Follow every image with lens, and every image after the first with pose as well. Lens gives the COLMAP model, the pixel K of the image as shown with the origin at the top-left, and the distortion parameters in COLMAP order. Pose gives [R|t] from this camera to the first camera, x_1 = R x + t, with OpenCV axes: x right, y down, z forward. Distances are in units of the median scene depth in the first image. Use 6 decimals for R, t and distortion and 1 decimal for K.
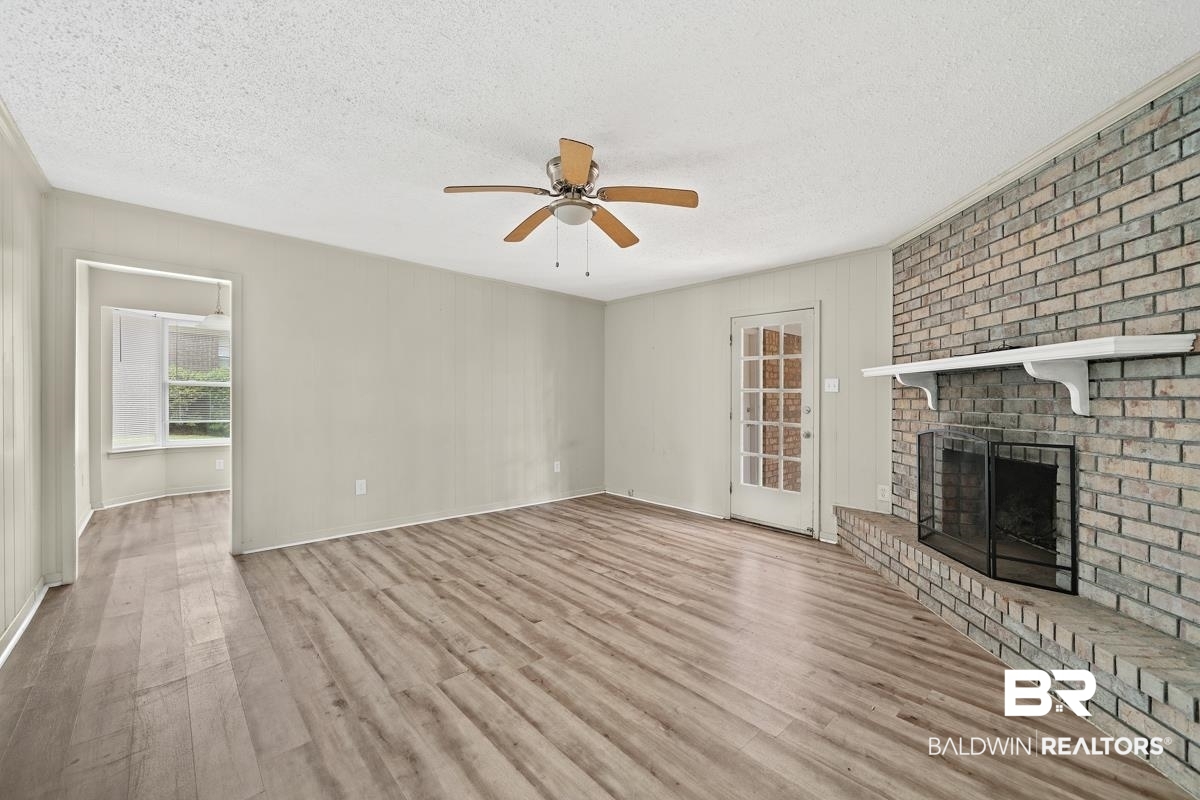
lens RADIAL K [[467.9, 0, 602.8], [0, 467.9, 399.0], [0, 0, 1]] dist [-0.002495, -0.000218]
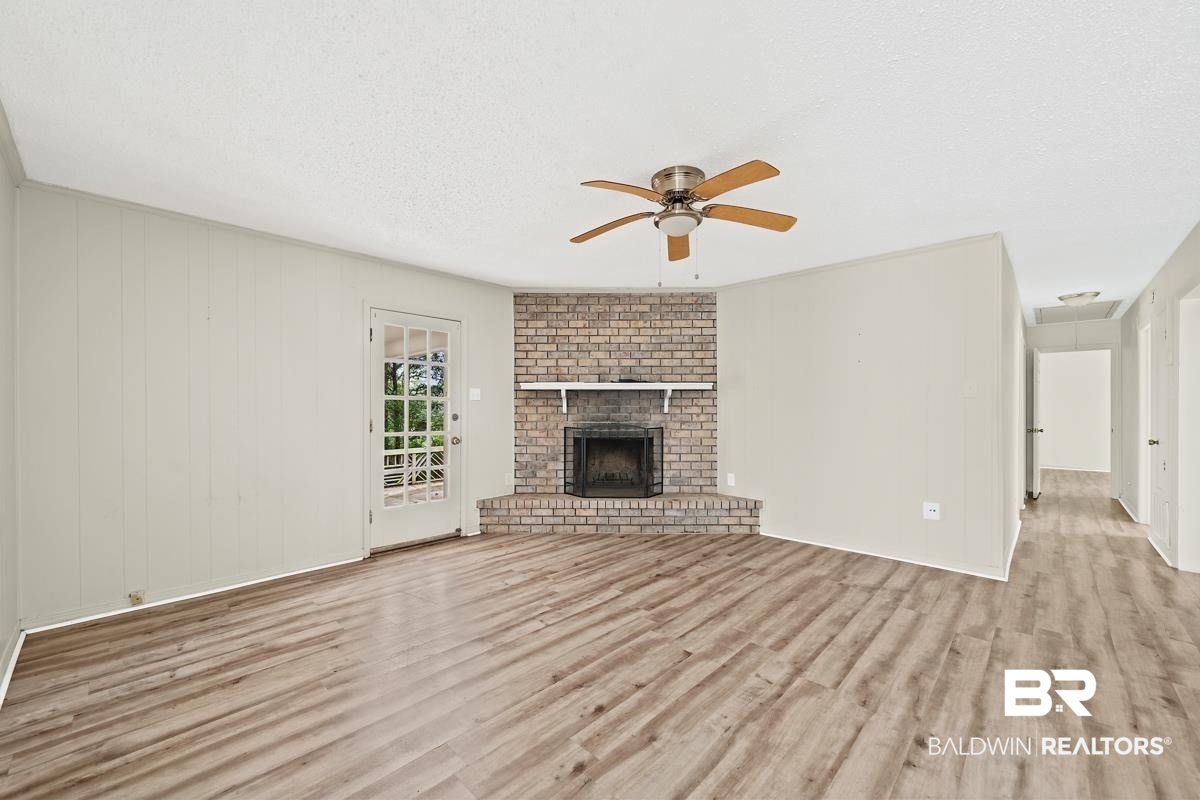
lens RADIAL K [[467.9, 0, 603.1], [0, 467.9, 400.9], [0, 0, 1]] dist [-0.002495, -0.000218]
pose [[-0.052451, 0.000796, 0.998623, -1.093931], [0.000020, 1.000000, -0.000796, -0.020971], [-0.998623, -0.000022, -0.052451, 1.260768]]
